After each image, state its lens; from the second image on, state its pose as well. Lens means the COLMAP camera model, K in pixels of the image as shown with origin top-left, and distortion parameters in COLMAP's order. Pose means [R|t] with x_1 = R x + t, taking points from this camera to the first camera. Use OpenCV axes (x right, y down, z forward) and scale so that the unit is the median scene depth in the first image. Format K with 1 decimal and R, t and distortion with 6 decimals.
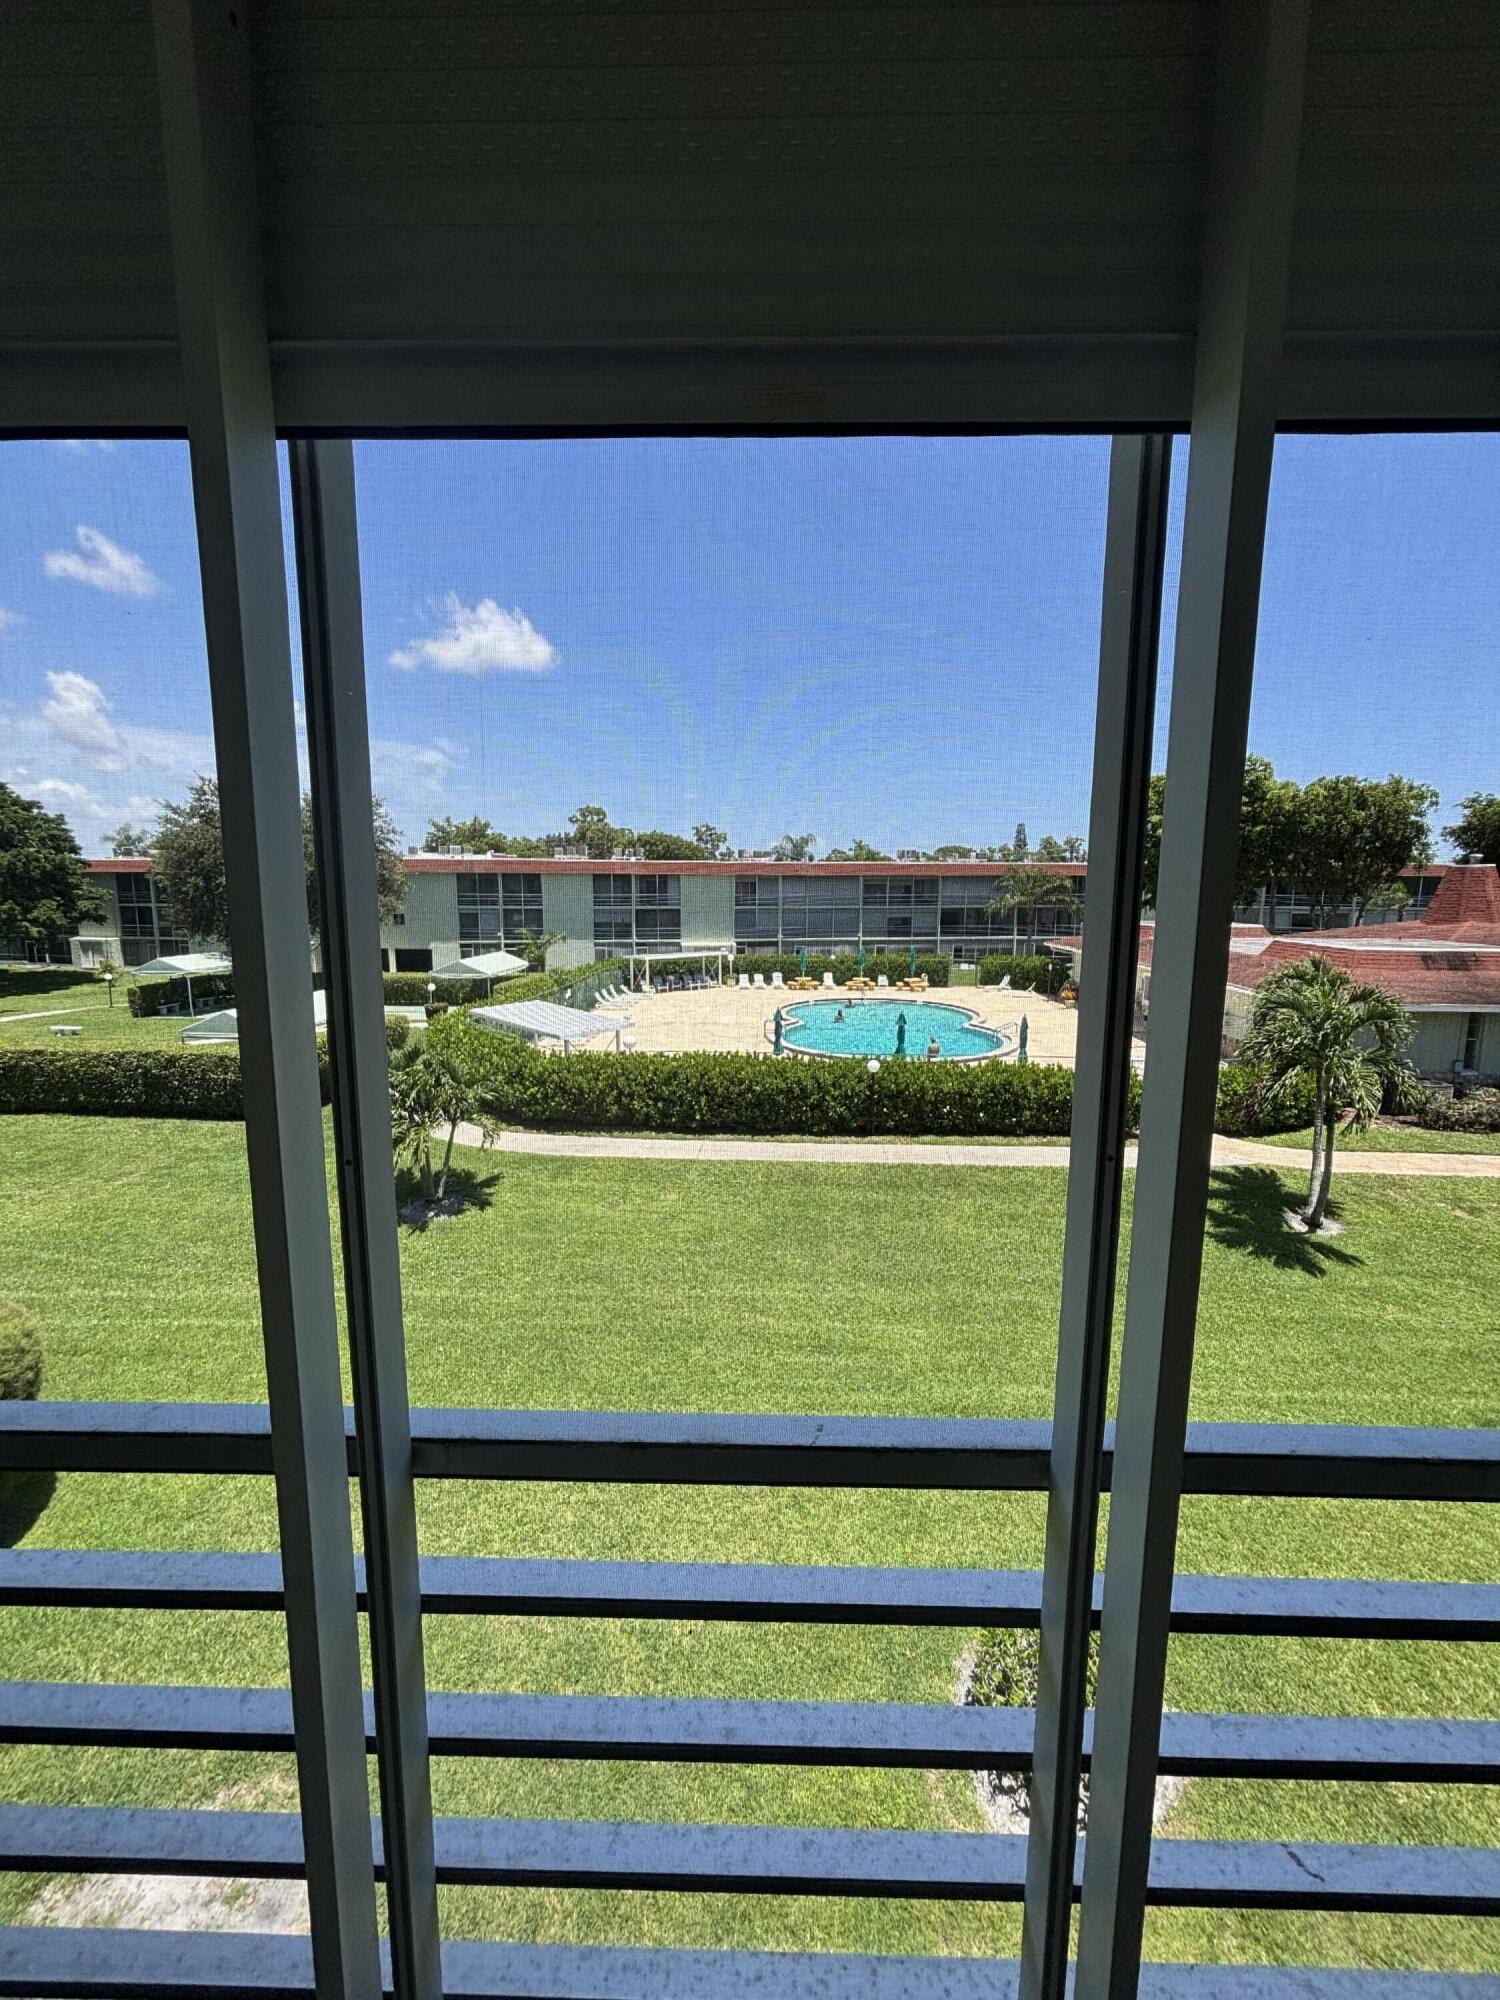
lens RADIAL K [[803.0, 0, 754.2], [0, 803.0, 1000.5], [0, 0, 1]] dist [-0.000071, 0.000000]
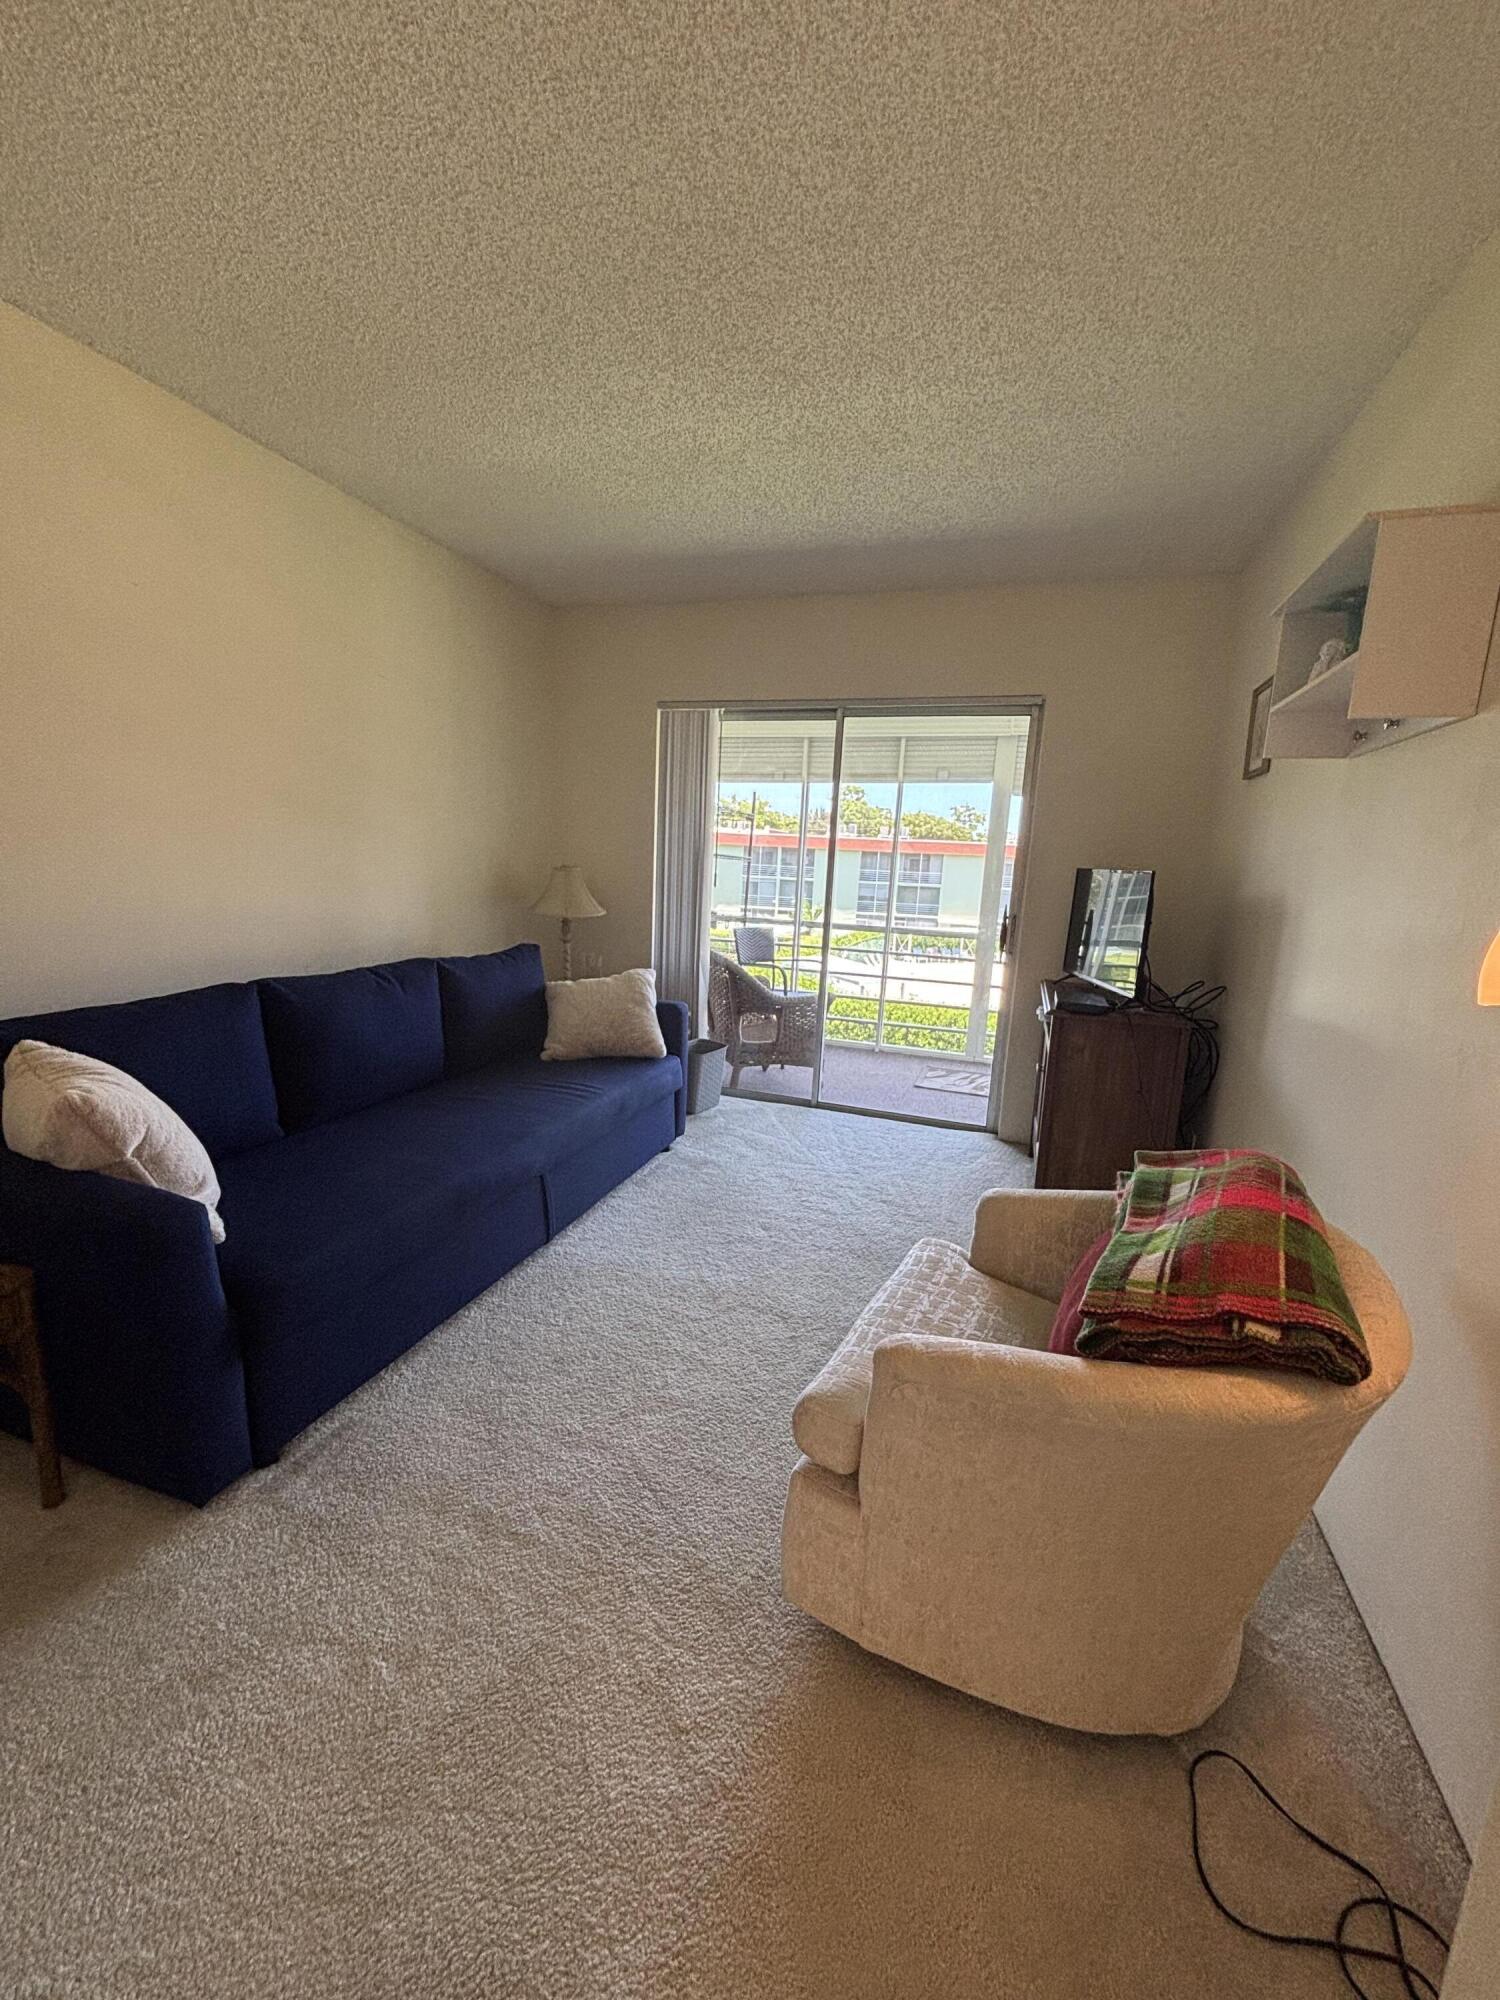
lens RADIAL K [[803.0, 0, 751.3], [0, 803.0, 1002.6], [0, 0, 1]] dist [-0.000071, 0.000000]
pose [[0.956822, 0.088563, -0.276854, -0.022605], [-0.079528, 0.995874, 0.043717, 0.013448], [0.279584, -0.019811, 0.959917, -0.106450]]
